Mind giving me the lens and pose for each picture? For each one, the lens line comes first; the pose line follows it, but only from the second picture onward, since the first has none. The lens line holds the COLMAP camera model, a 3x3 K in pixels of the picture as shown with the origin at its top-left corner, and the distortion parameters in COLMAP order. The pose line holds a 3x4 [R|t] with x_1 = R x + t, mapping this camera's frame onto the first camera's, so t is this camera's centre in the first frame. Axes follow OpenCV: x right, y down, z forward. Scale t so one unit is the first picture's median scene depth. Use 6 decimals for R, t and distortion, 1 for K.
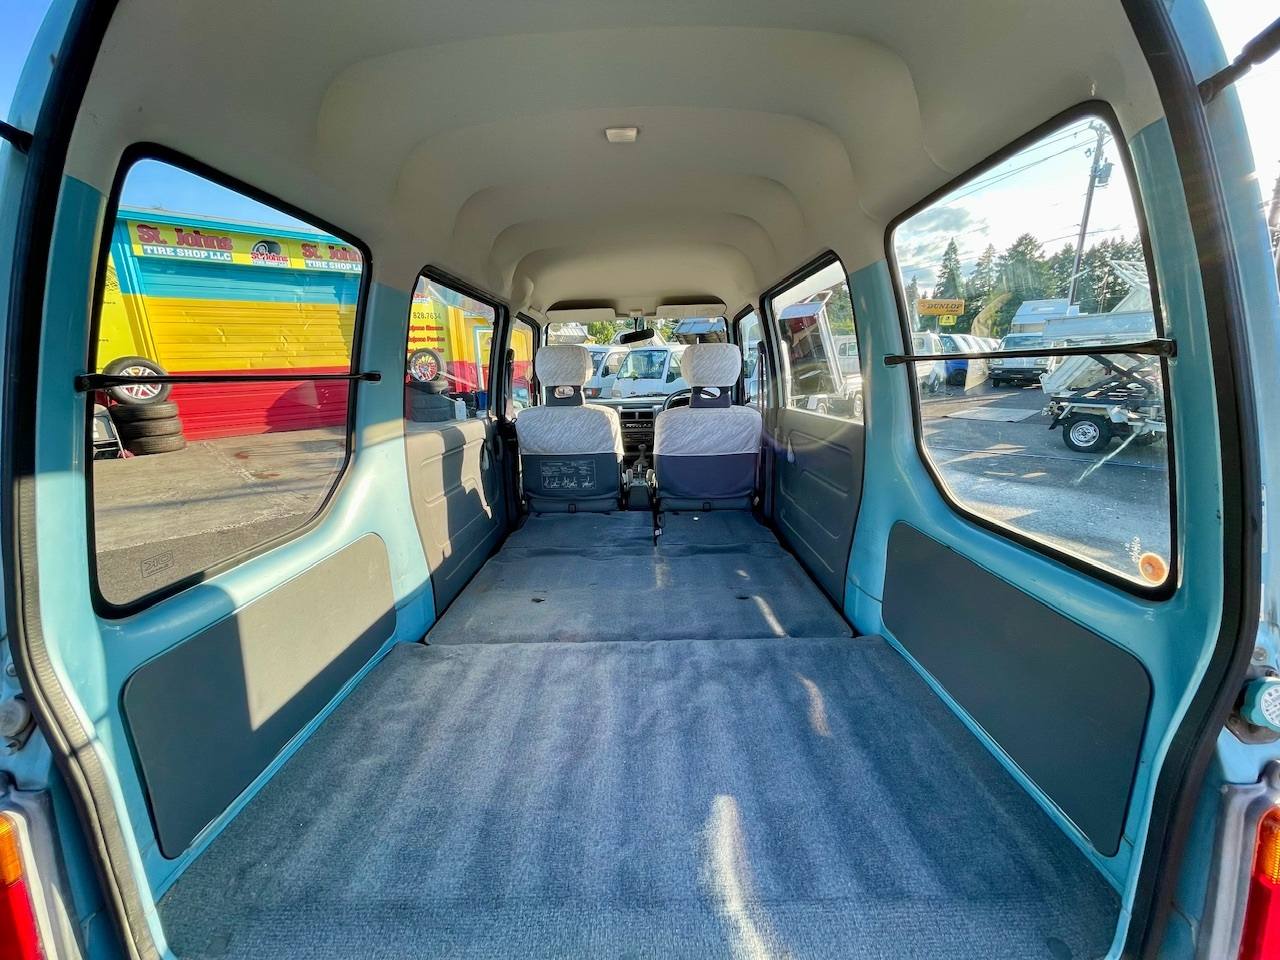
lens RADIAL K [[515.1, 0, 633.3], [0, 515.1, 478.7], [0, 0, 1]] dist [-0.005544, -0.000027]
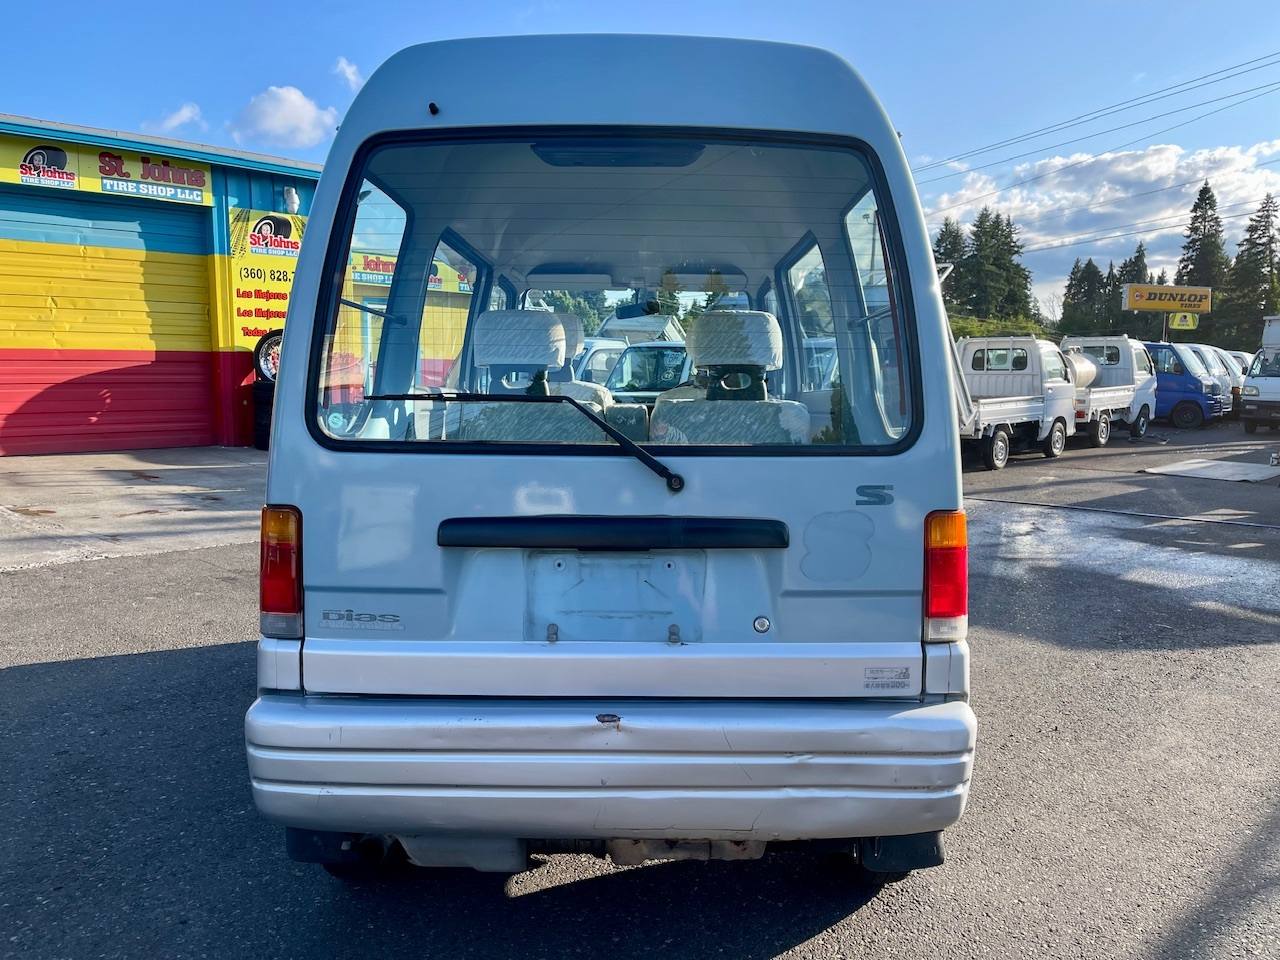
lens RADIAL K [[975.7, 0, 650.0], [0, 975.7, 483.0], [0, 0, 1]] dist [0.067044, -0.097029]
pose [[0.999082, 0.036854, 0.021859, 0.004147], [-0.034047, 0.992521, -0.117230, 0.248239], [-0.026016, 0.116378, 0.992864, -0.705217]]
